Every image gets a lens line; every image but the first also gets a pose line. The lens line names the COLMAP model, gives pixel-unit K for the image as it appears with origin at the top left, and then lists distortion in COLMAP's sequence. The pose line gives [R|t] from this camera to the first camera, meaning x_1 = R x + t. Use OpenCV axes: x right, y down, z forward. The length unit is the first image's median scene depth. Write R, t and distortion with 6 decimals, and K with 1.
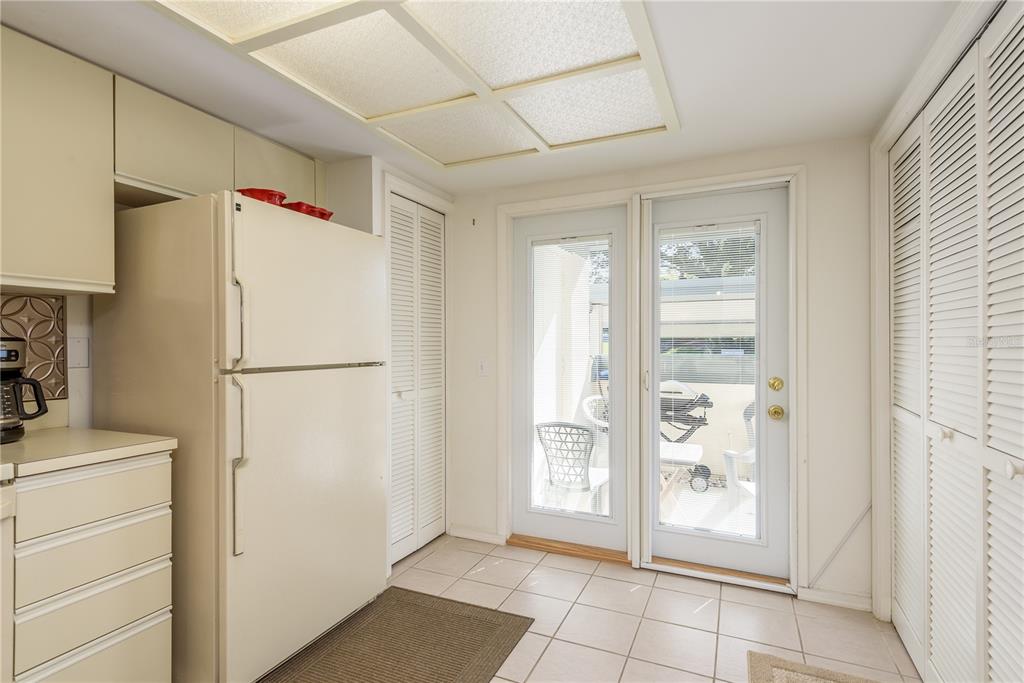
lens RADIAL K [[504.5, 0, 510.4], [0, 504.5, 343.1], [0, 0, 1]] dist [0.002429, 0.001378]
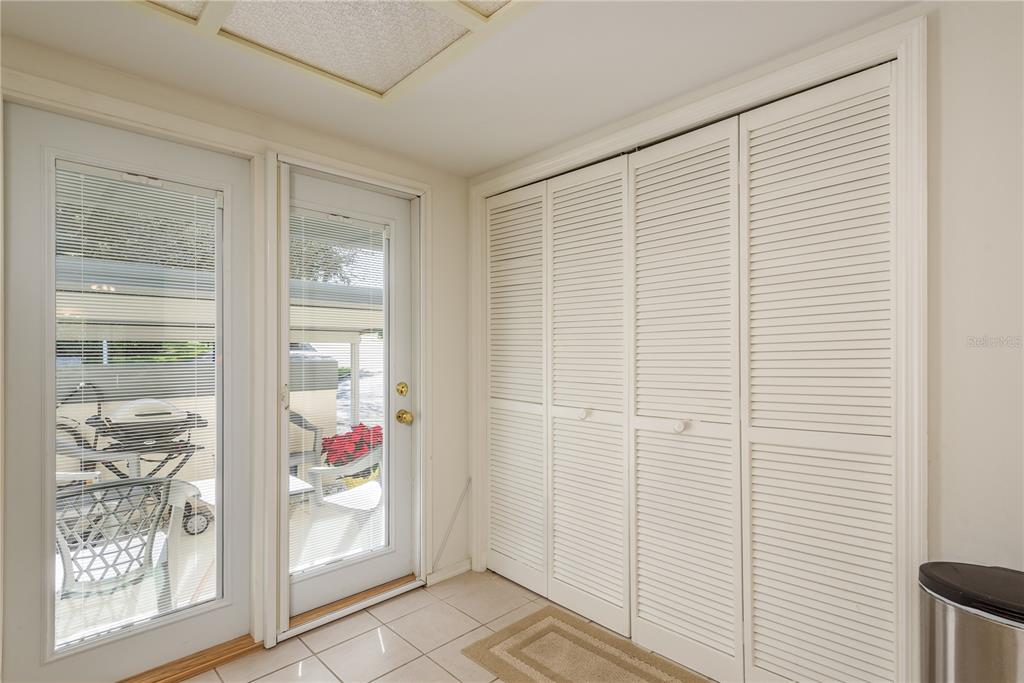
lens RADIAL K [[504.5, 0, 514.3], [0, 504.5, 350.2], [0, 0, 1]] dist [0.002429, 0.001378]
pose [[0.360828, 0.001818, 0.932631, -0.327348], [-0.003009, 0.999995, -0.000785, 0.002408], [-0.932627, -0.002524, 0.360832, 0.394297]]
